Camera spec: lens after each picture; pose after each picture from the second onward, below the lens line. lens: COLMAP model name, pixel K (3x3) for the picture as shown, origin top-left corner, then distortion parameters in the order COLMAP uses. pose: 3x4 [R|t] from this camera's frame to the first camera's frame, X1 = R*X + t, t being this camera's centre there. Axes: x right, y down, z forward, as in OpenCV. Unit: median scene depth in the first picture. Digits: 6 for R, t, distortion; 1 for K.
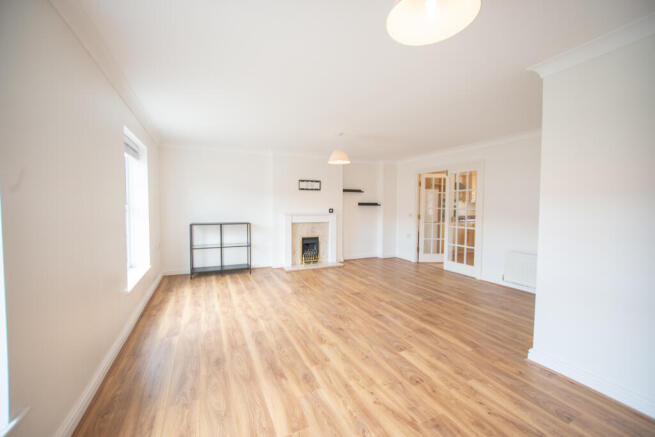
lens RADIAL K [[273.8, 0, 327.5], [0, 273.8, 218.5], [0, 0, 1]] dist [-0.001120, 0.000026]
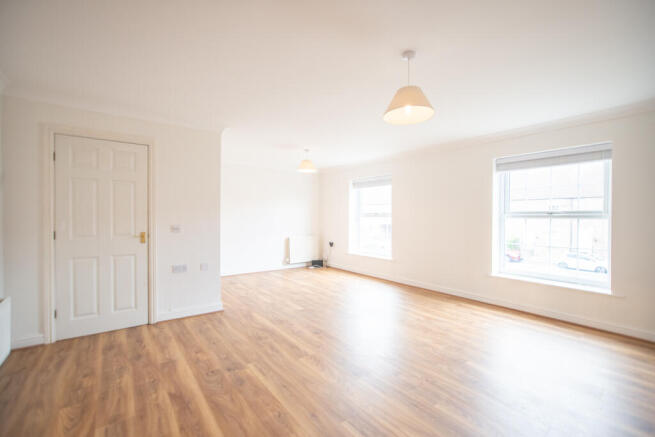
lens RADIAL K [[280.1, 0, 322.0], [0, 280.1, 220.4], [0, 0, 1]] dist [-0.000397, 0.000376]
pose [[-0.978202, -0.005903, -0.207570, 0.233400], [-0.017727, 0.998321, 0.055151, -0.043354], [0.206896, 0.057628, -0.976664, 1.202280]]
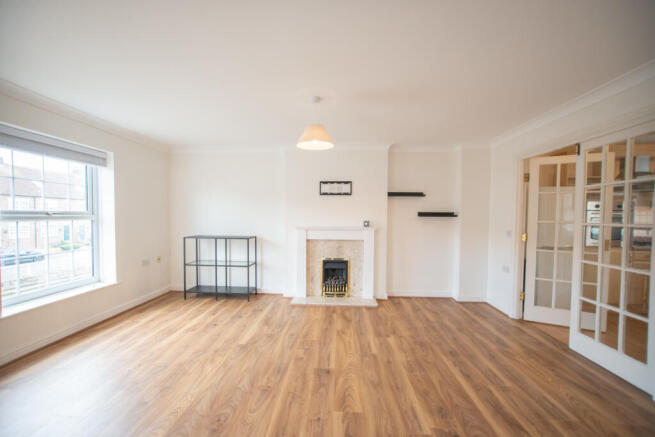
lens RADIAL K [[280.1, 0, 322.0], [0, 280.1, 220.4], [0, 0, 1]] dist [-0.000397, 0.000376]
pose [[0.880289, 0.009762, -0.474337, 0.297542], [-0.025695, 0.999302, -0.027120, -0.017415], [0.473741, 0.036062, 0.879926, 0.382830]]
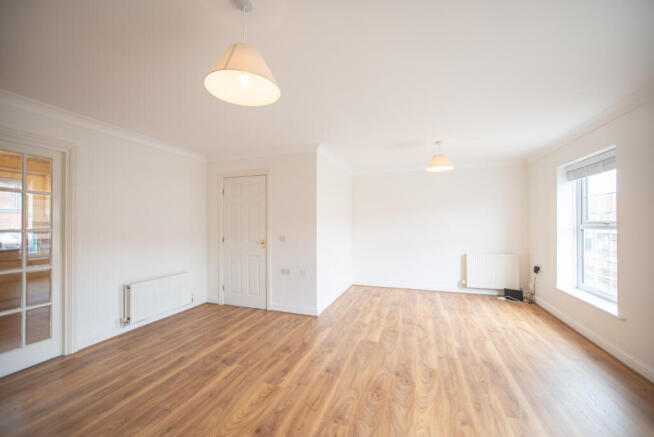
lens RADIAL K [[274.7, 0, 323.2], [0, 274.7, 226.1], [0, 0, 1]] dist [-0.012252, 0.000013]
pose [[-0.722457, -0.010825, 0.691331, -0.200530], [0.027211, 0.998658, 0.044073, -0.048719], [-0.690880, 0.050653, -0.721193, 0.978103]]
